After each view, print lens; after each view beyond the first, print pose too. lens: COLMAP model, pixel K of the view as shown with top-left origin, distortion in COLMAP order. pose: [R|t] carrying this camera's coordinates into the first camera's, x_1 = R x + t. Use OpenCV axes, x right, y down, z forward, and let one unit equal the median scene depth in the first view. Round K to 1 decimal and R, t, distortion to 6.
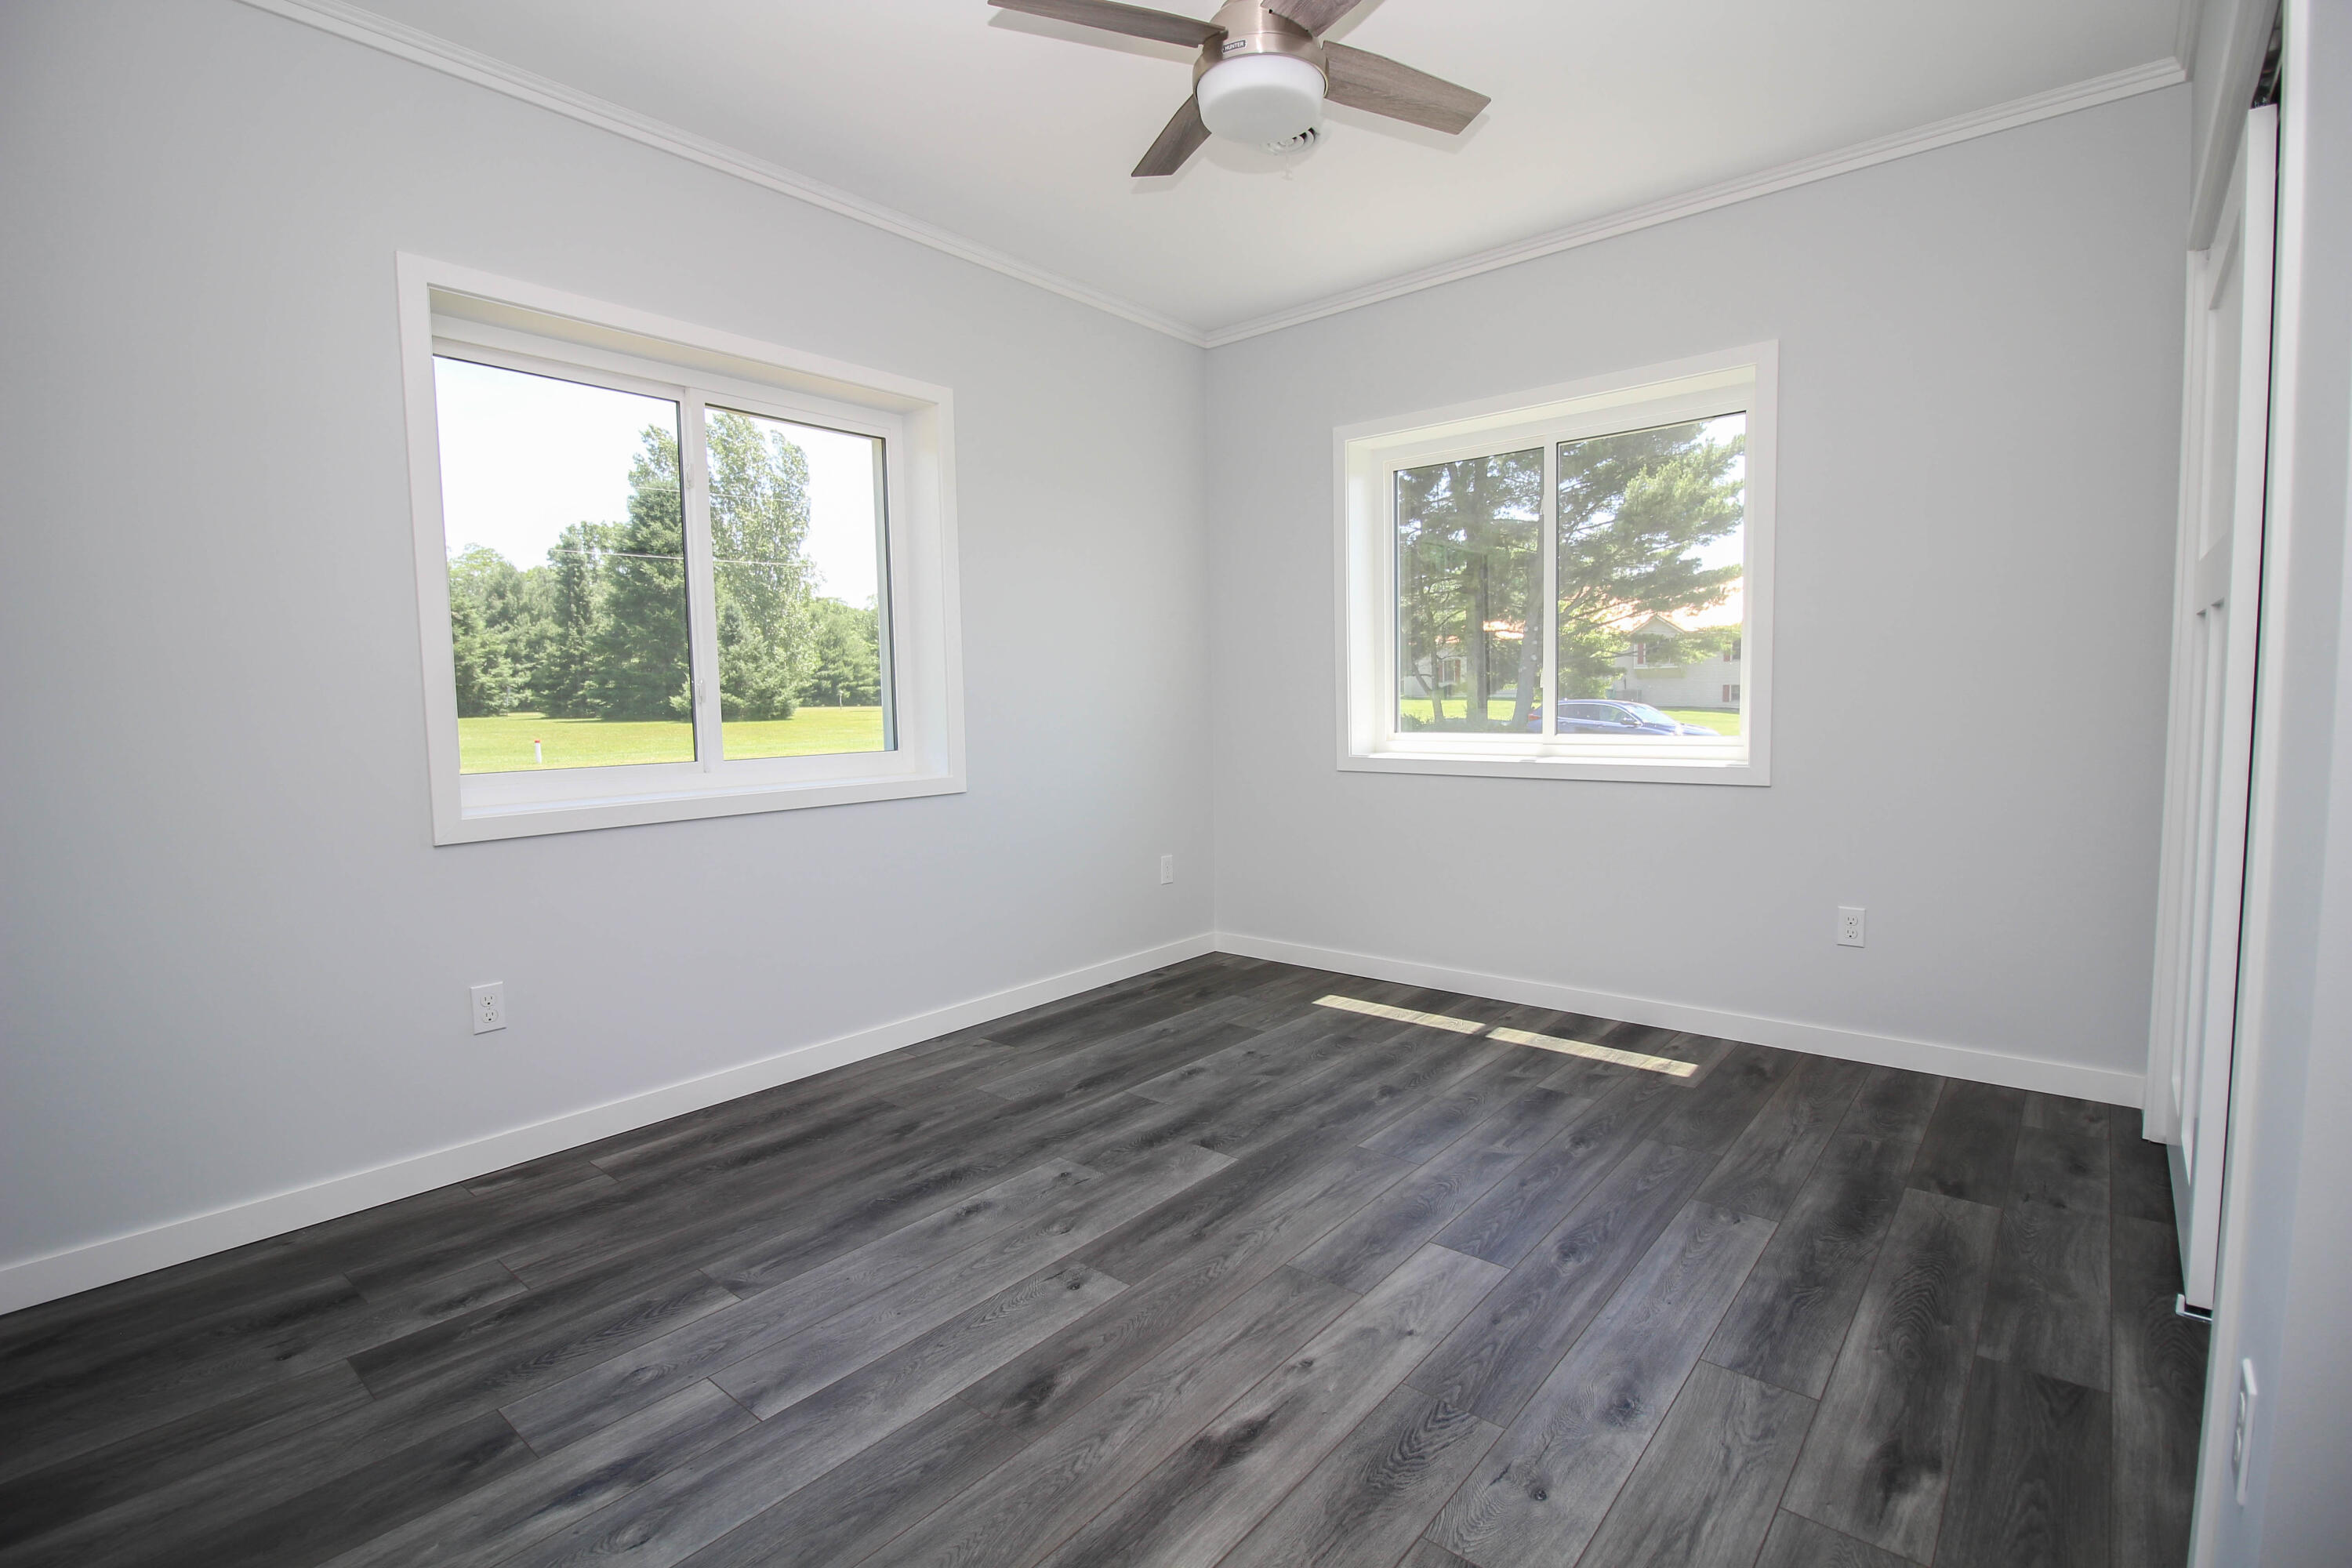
lens RADIAL K [[1117.4, 0, 1176.0], [0, 1117.4, 784.0], [0, 0, 1]] dist [0.000735, -0.014366]
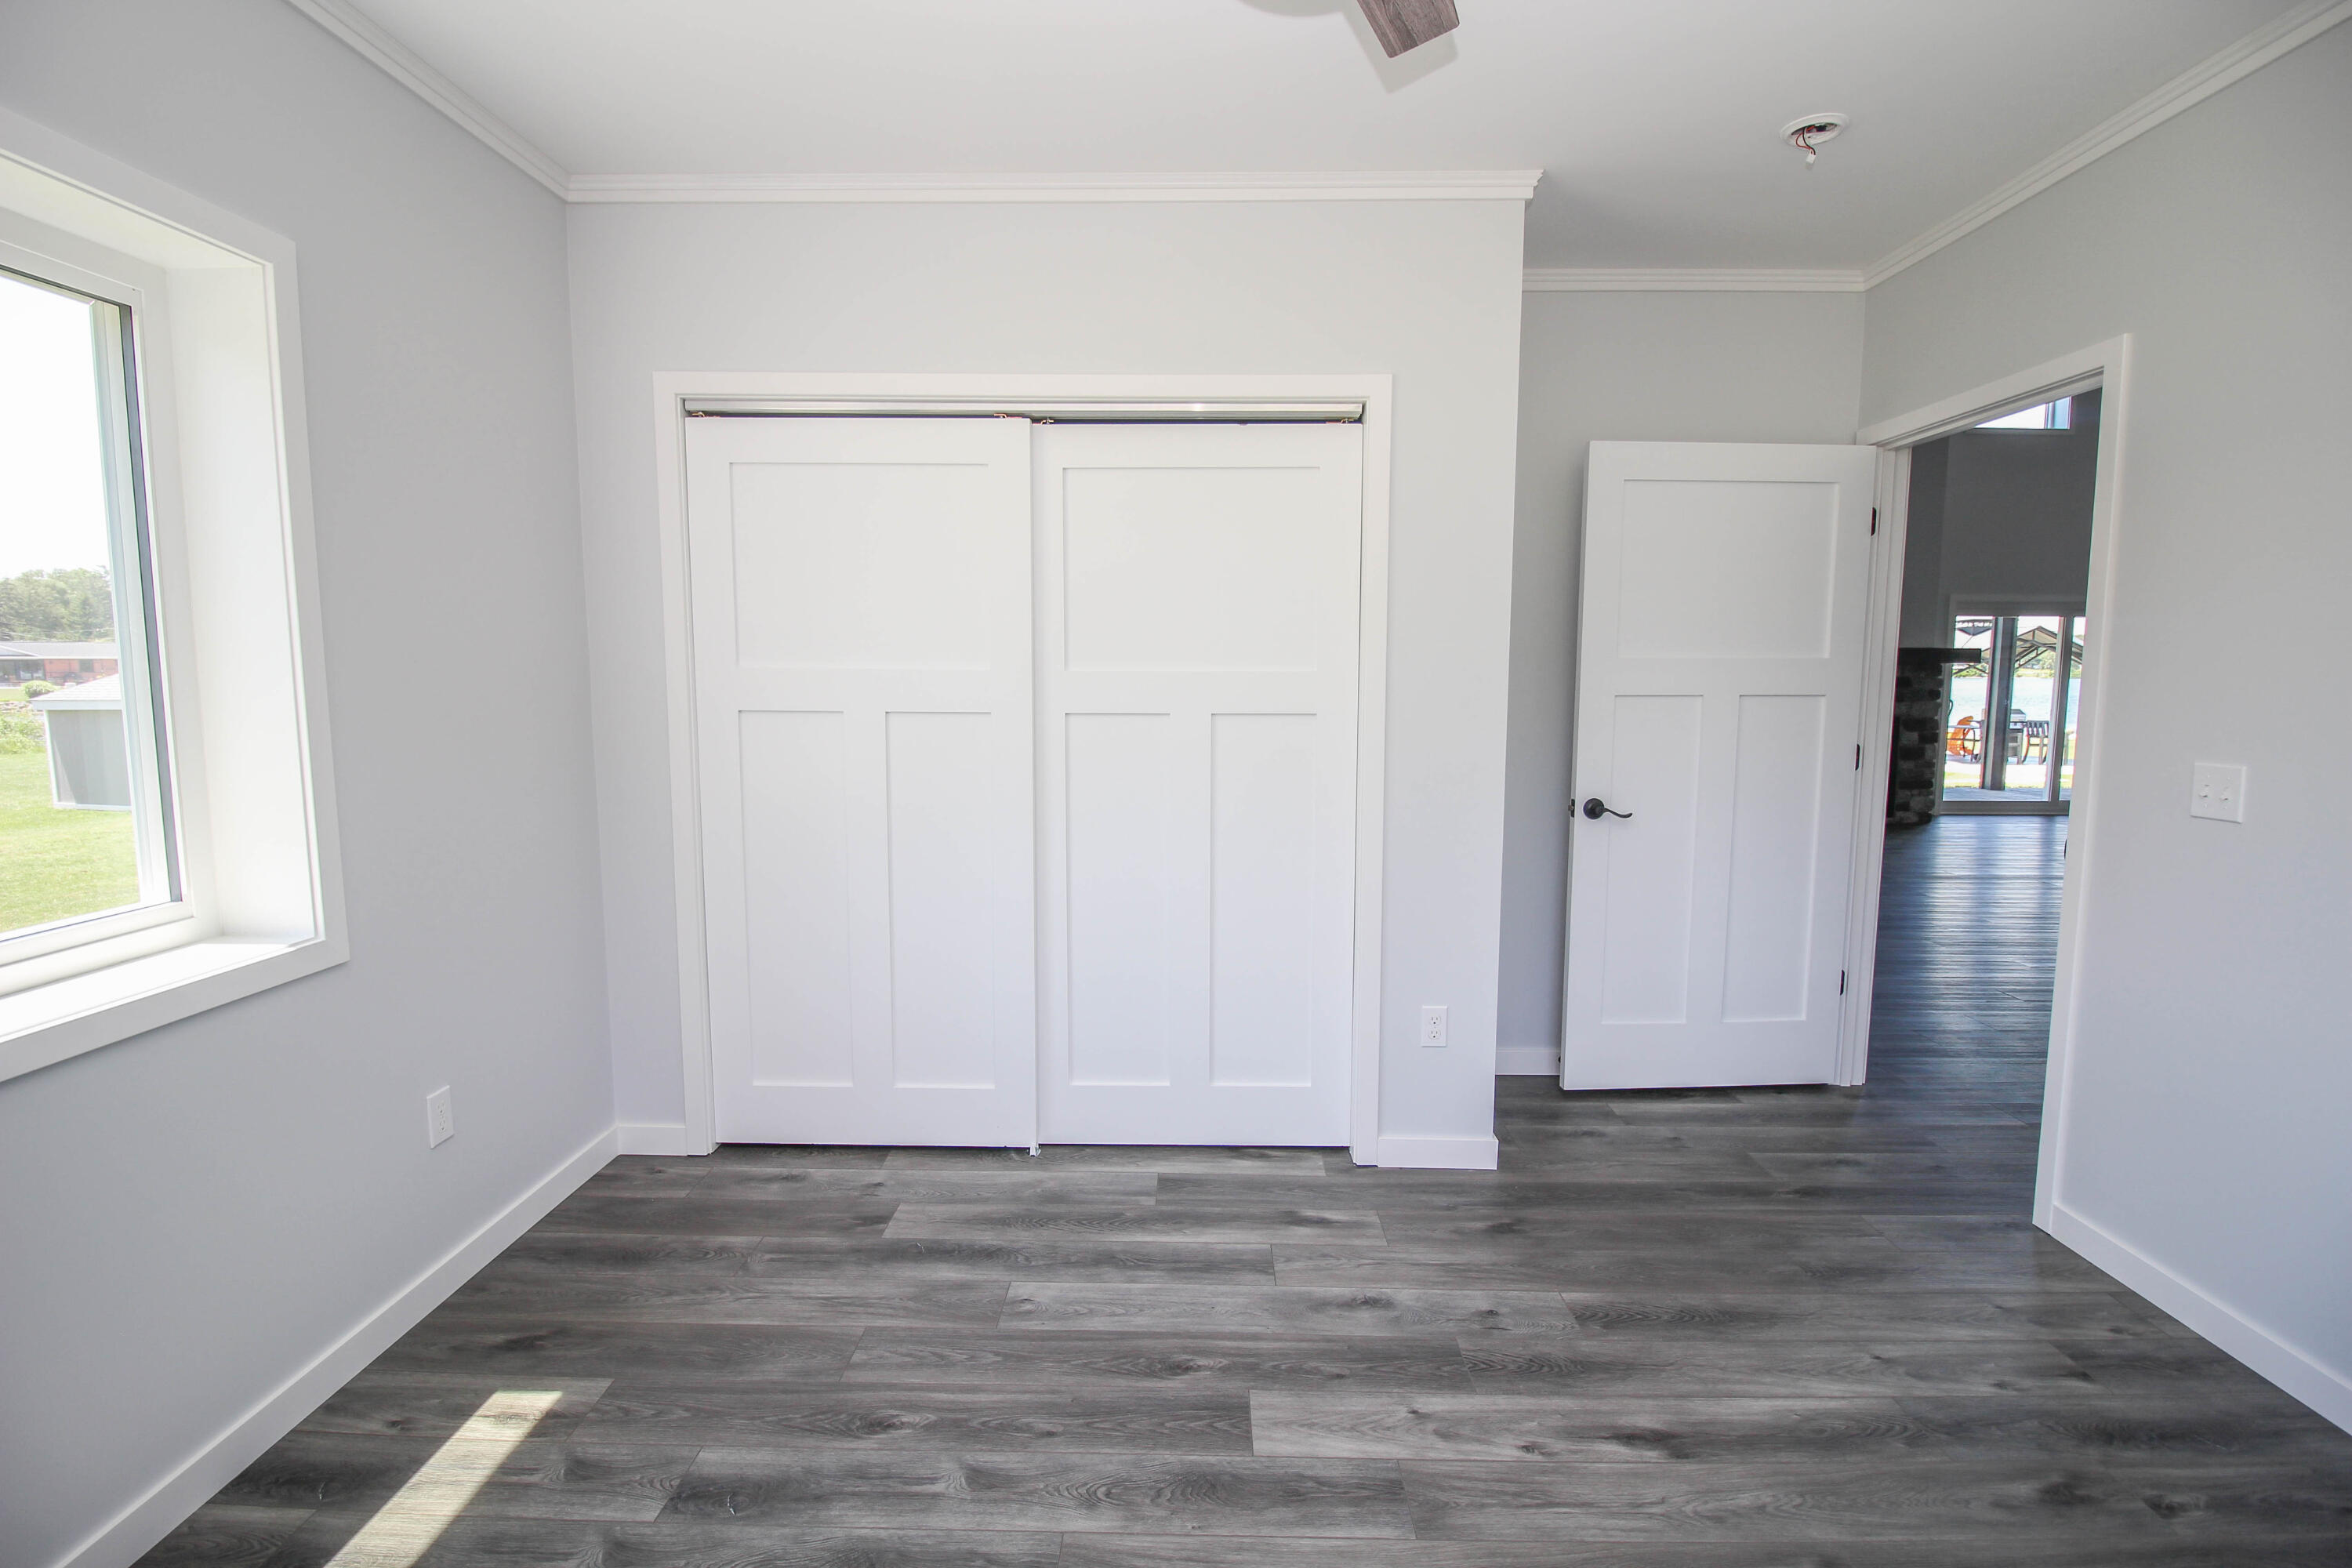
lens RADIAL K [[1117.4, 0, 1176.0], [0, 1117.4, 784.0], [0, 0, 1]] dist [0.000735, -0.014366]
pose [[-0.648359, -0.064629, 0.758587, -0.405443], [0.063303, 0.988364, 0.138310, -0.256647], [-0.758698, 0.137695, -0.636723, 1.747074]]
